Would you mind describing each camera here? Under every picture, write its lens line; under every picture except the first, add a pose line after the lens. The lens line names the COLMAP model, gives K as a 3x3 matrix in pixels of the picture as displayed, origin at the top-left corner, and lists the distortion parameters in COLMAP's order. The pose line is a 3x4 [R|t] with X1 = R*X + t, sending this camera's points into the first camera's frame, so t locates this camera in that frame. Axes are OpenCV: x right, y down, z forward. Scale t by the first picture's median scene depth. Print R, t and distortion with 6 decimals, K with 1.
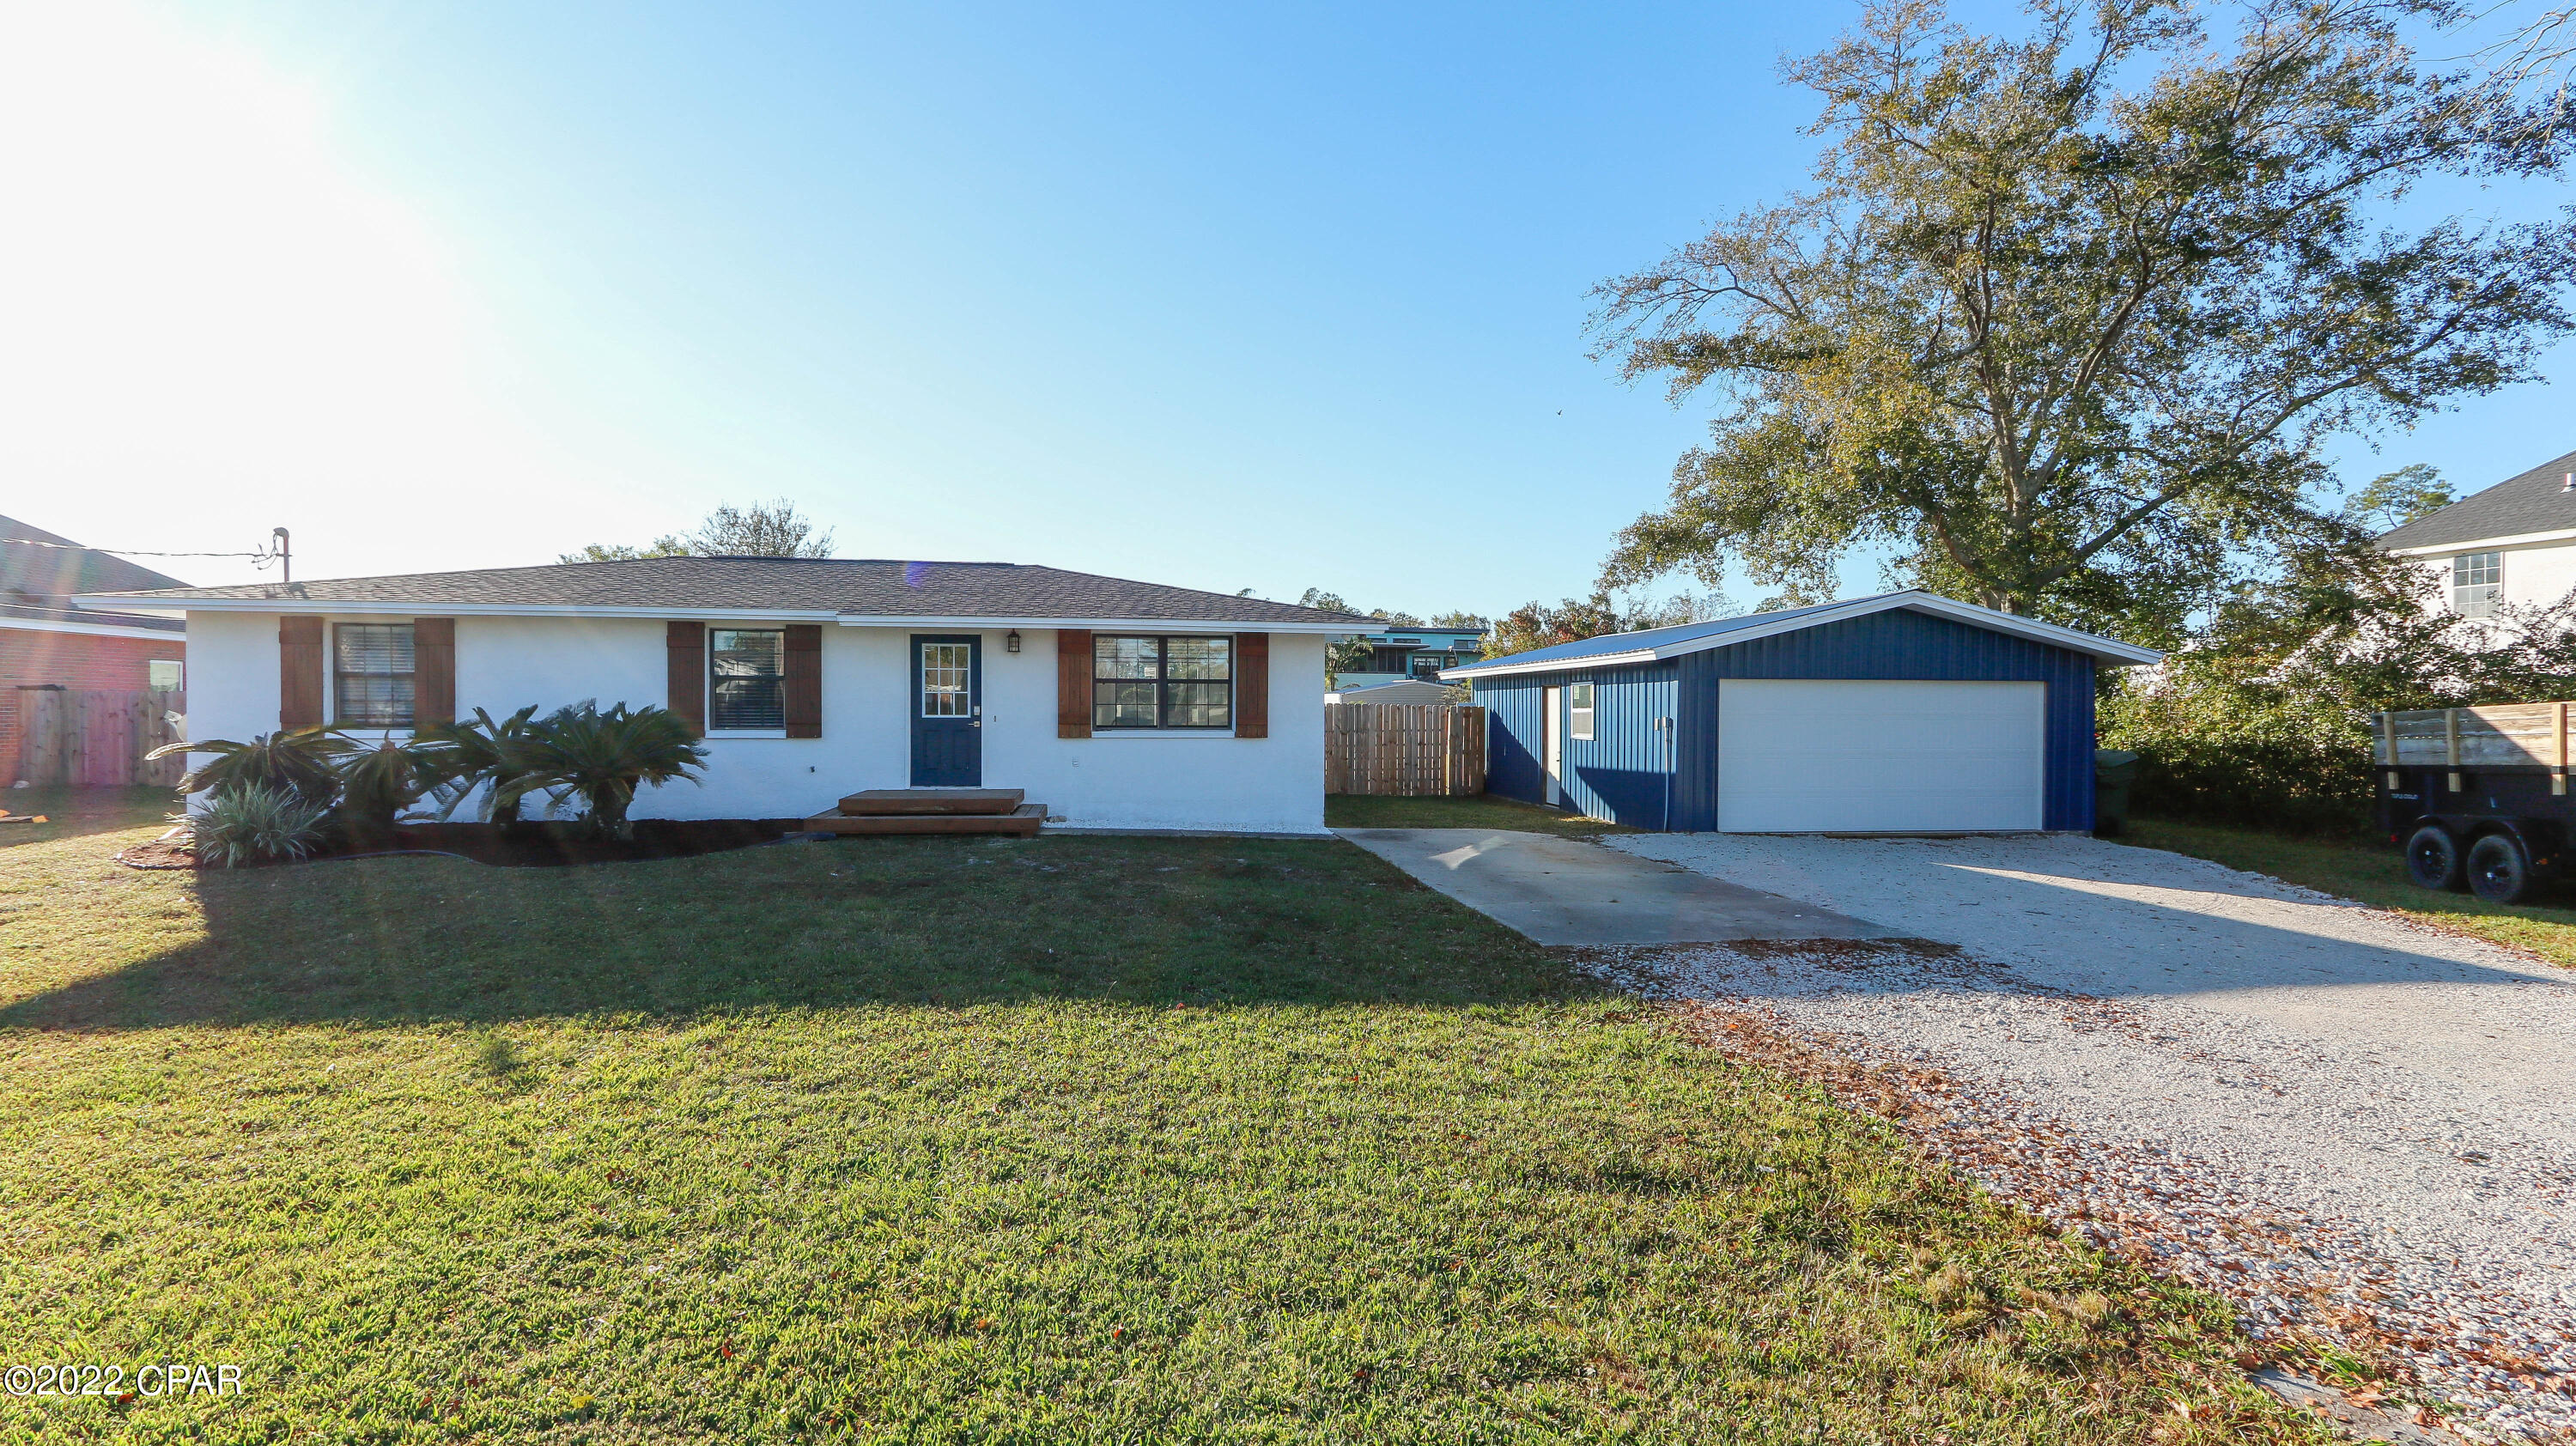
lens RADIAL K [[1162.1, 0, 1276.8], [0, 1162.1, 717.6], [0, 0, 1]] dist [0.017321, -0.000185]
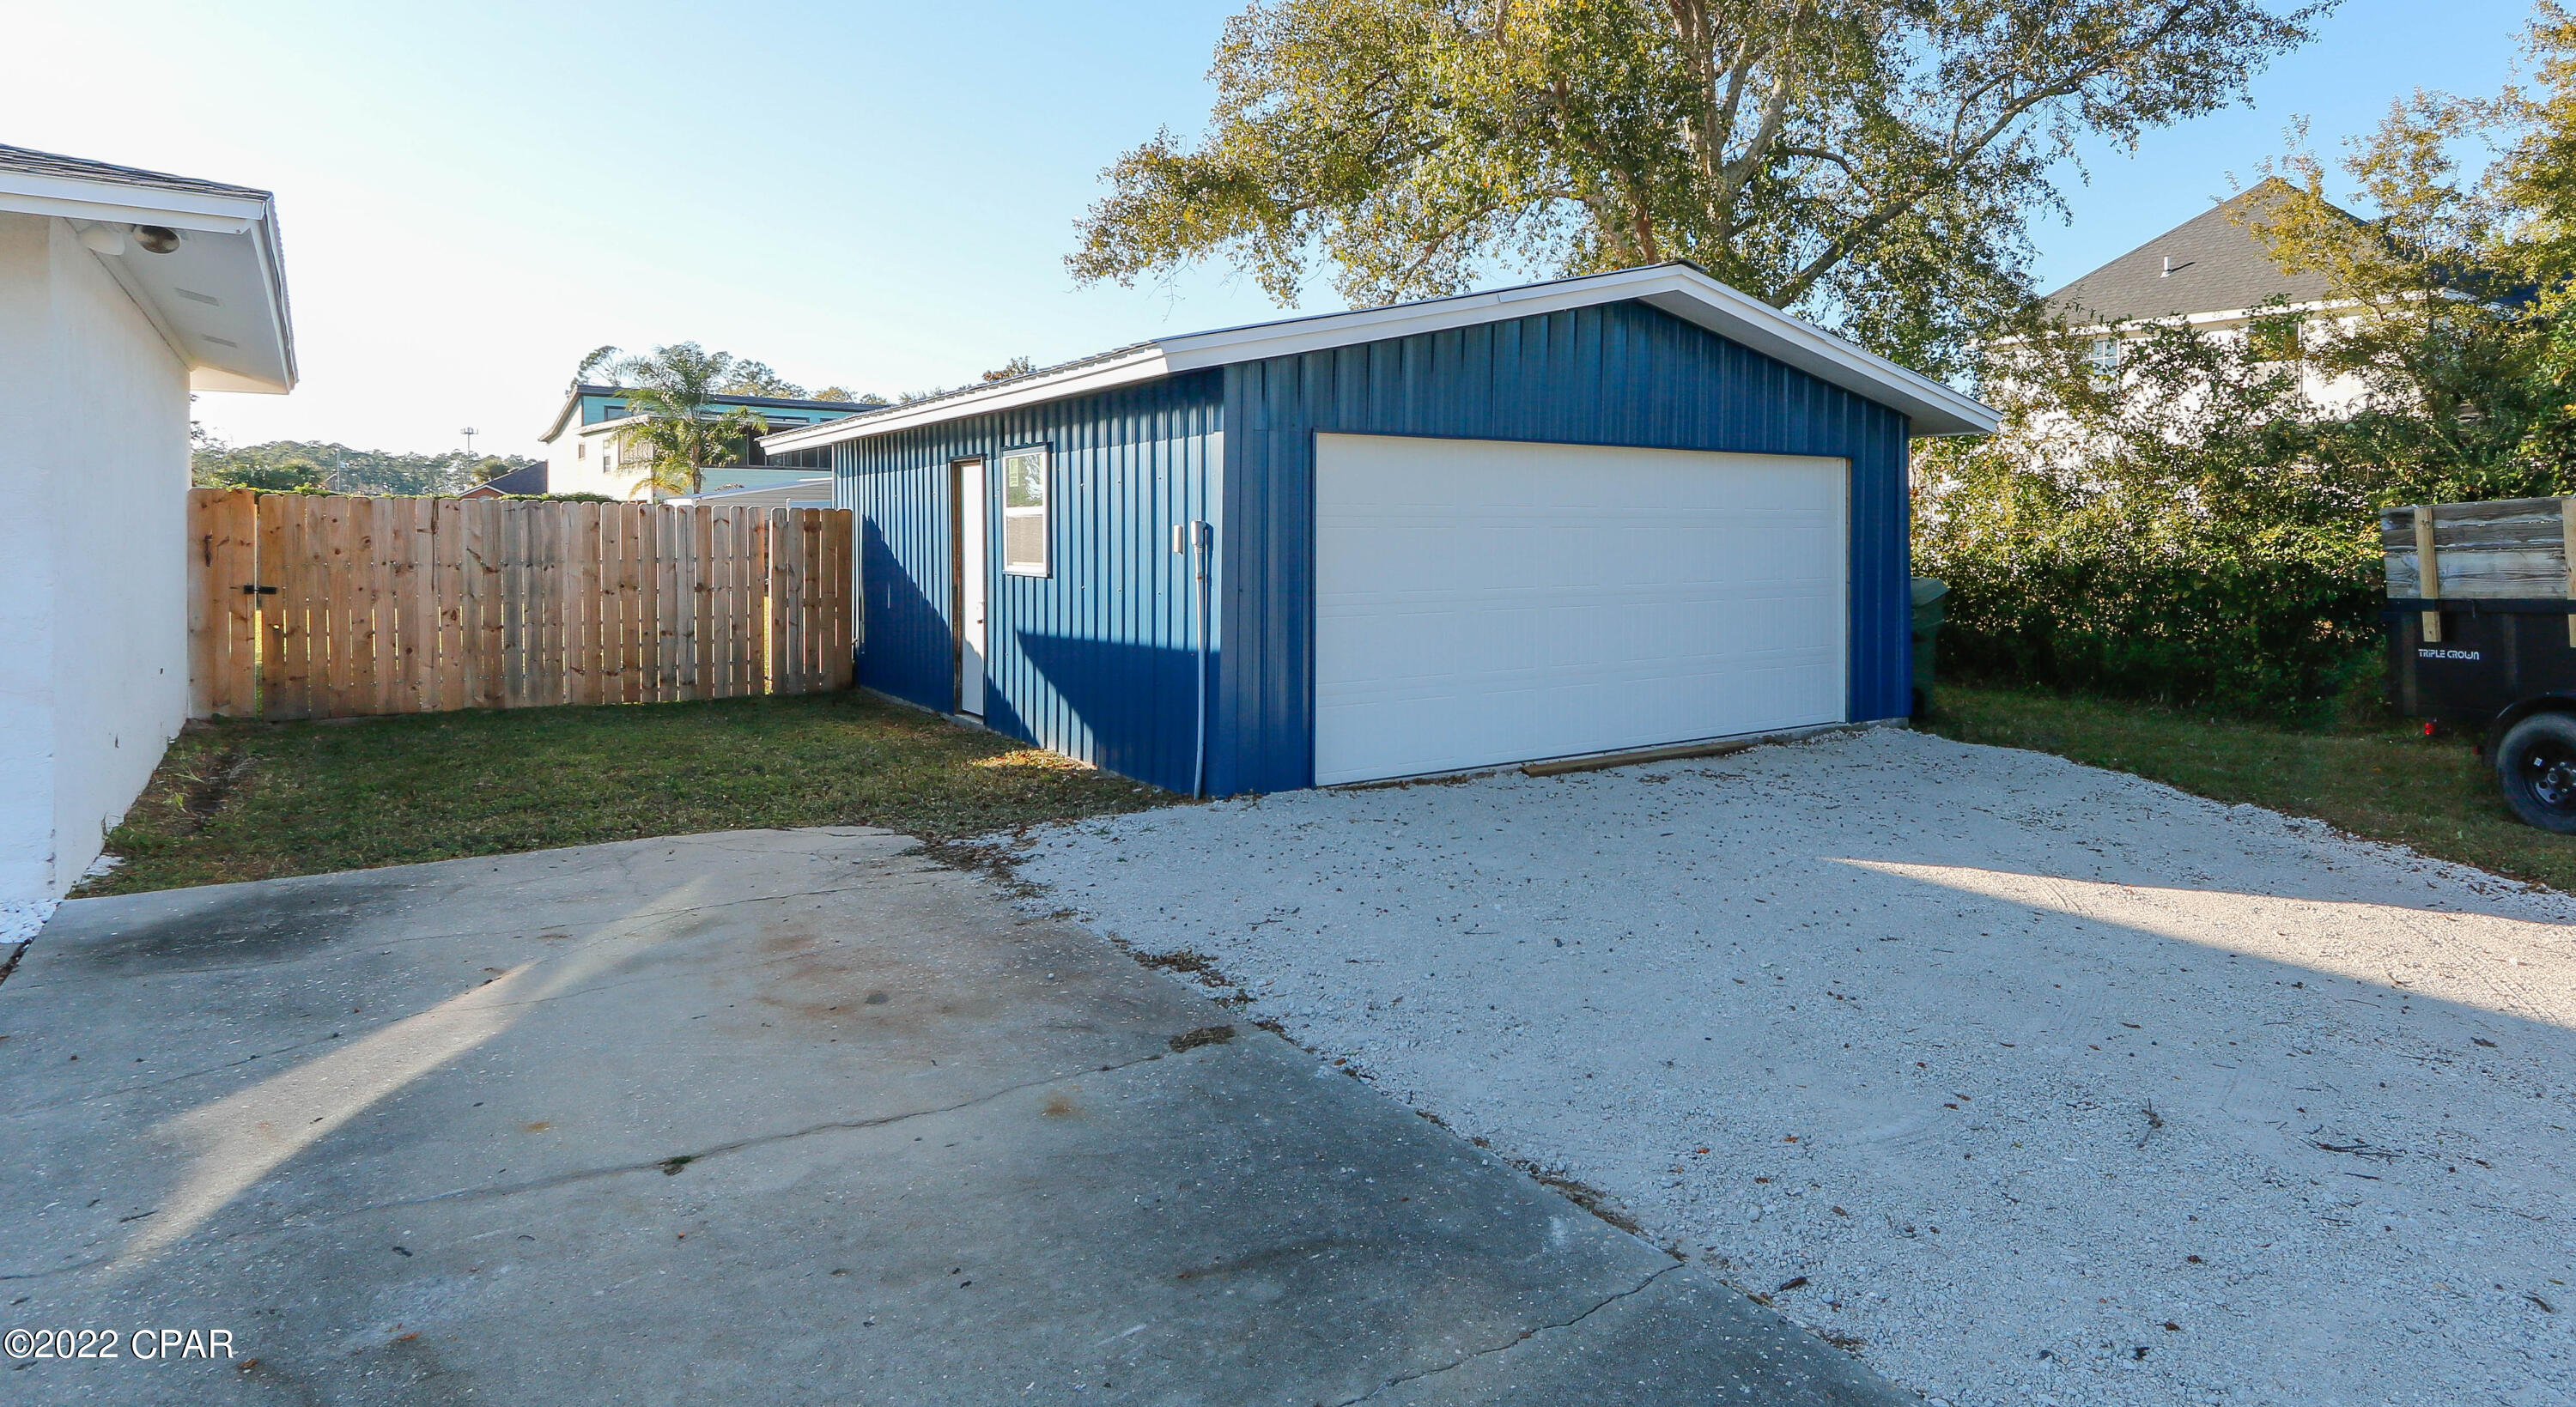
lens RADIAL K [[1431.0, 0, 1512.1], [0, 1431.0, 540.4], [0, 0, 1]] dist [0.010415, 0.000068]
pose [[0.866380, -0.007819, 0.499324, 0.178470], [0.007056, 0.999969, 0.003415, 0.005486], [-0.499336, 0.000565, 0.866408, 0.507134]]
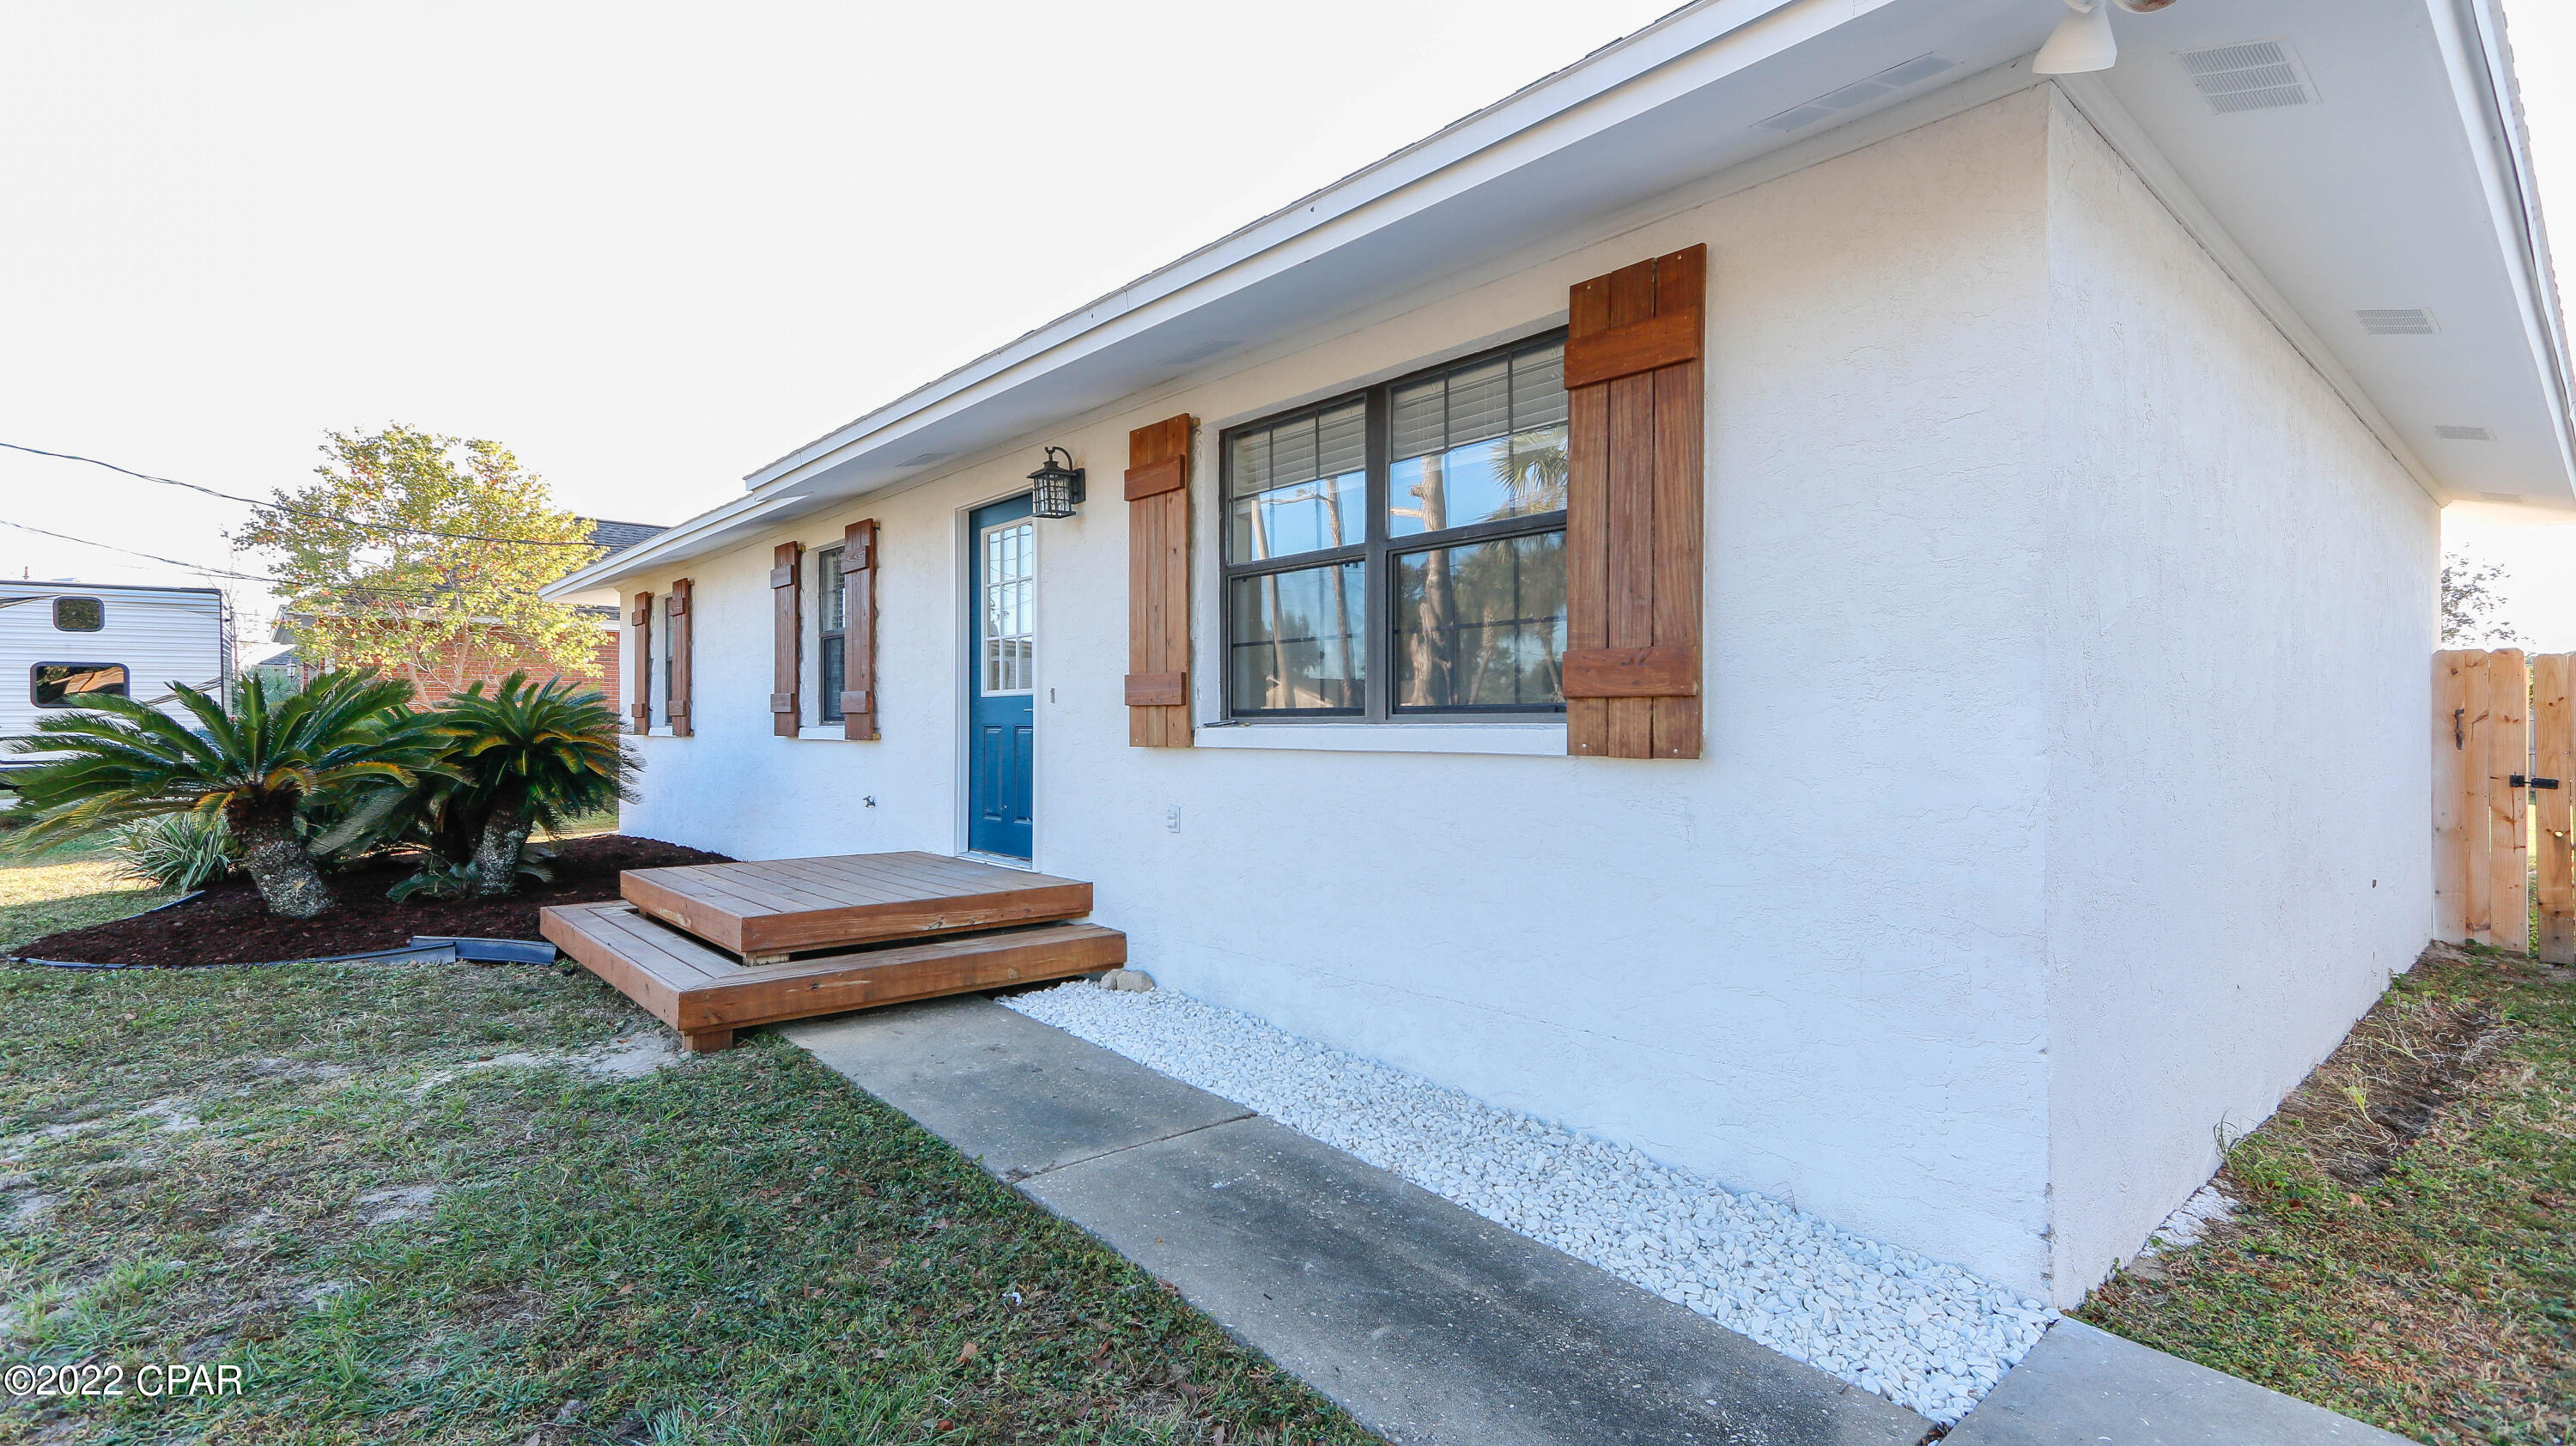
lens RADIAL K [[1162.1, 0, 1276.8], [0, 1162.1, 717.6], [0, 0, 1]] dist [0.017321, -0.000185]
pose [[0.519554, -0.010056, -0.854379, 0.127016], [-0.004918, 0.999879, -0.014760, 0.013366], [0.854424, 0.011871, 0.519441, 0.833074]]
